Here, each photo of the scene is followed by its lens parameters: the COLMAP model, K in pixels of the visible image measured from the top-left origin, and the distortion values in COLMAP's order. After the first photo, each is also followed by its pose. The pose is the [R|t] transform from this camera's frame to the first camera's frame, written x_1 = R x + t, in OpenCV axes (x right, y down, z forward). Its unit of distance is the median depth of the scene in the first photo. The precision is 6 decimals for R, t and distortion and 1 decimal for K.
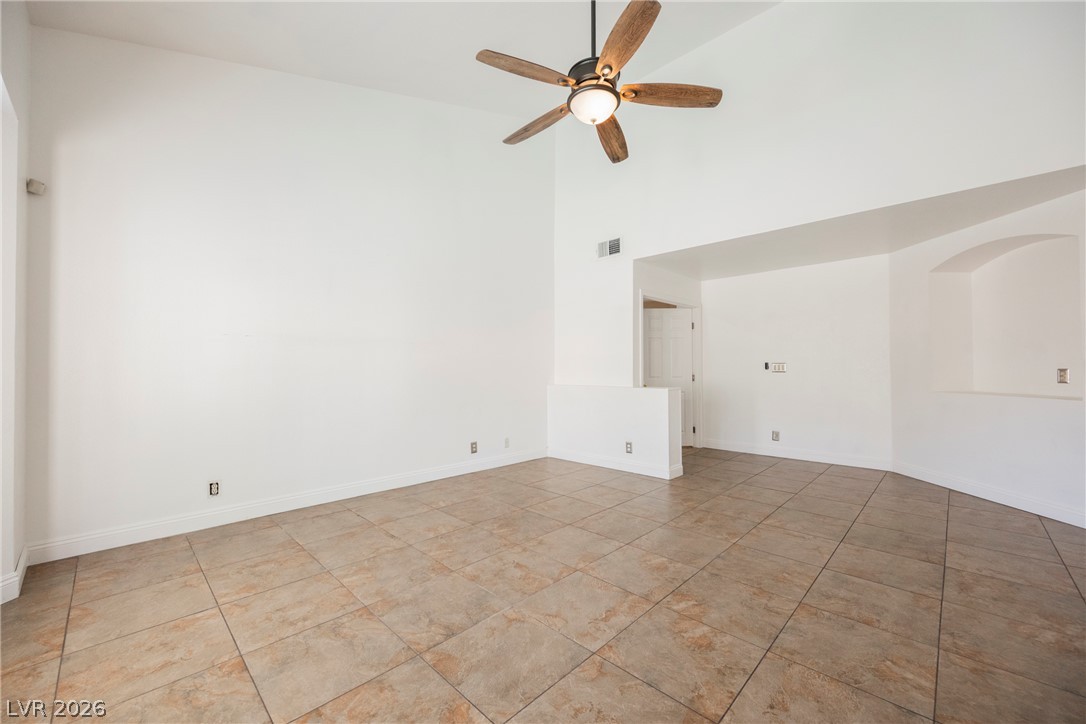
lens RADIAL K [[423.6, 0, 544.0], [0, 423.6, 365.2], [0, 0, 1]] dist [-0.002079, 0.000325]
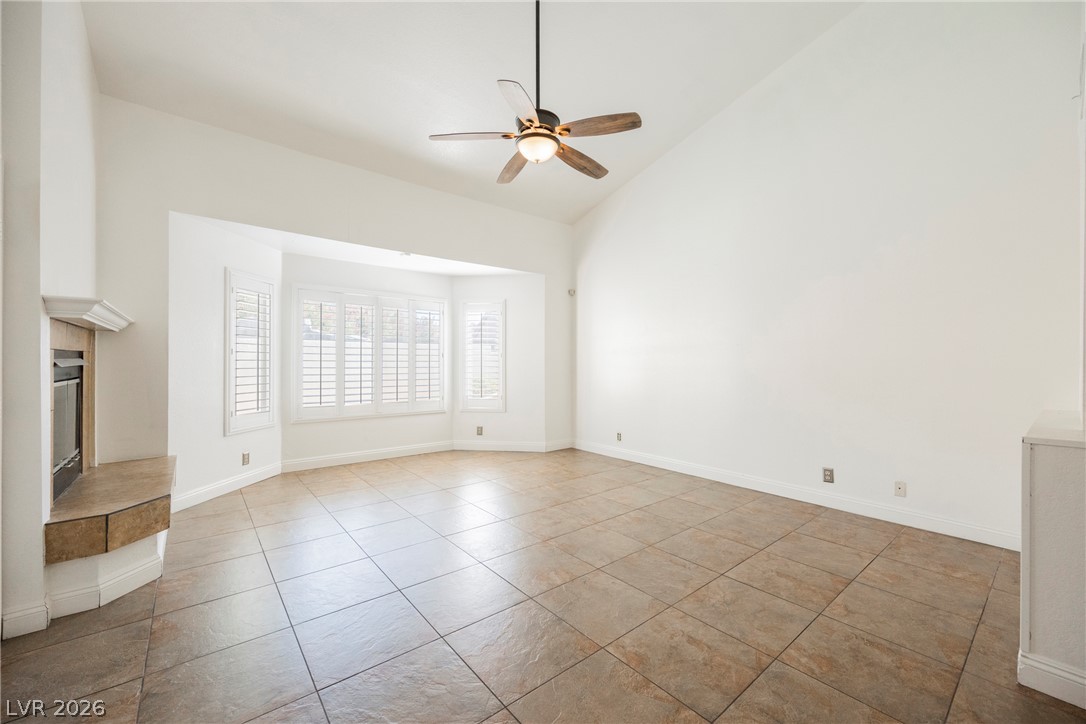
lens RADIAL K [[423.6, 0, 542.8], [0, 423.6, 361.8], [0, 0, 1]] dist [-0.002079, 0.000325]
pose [[-0.107215, -0.000787, -0.994236, 0.893707], [0.004519, 0.999989, -0.001279, -0.014609], [0.994226, -0.004630, -0.107210, 0.792319]]
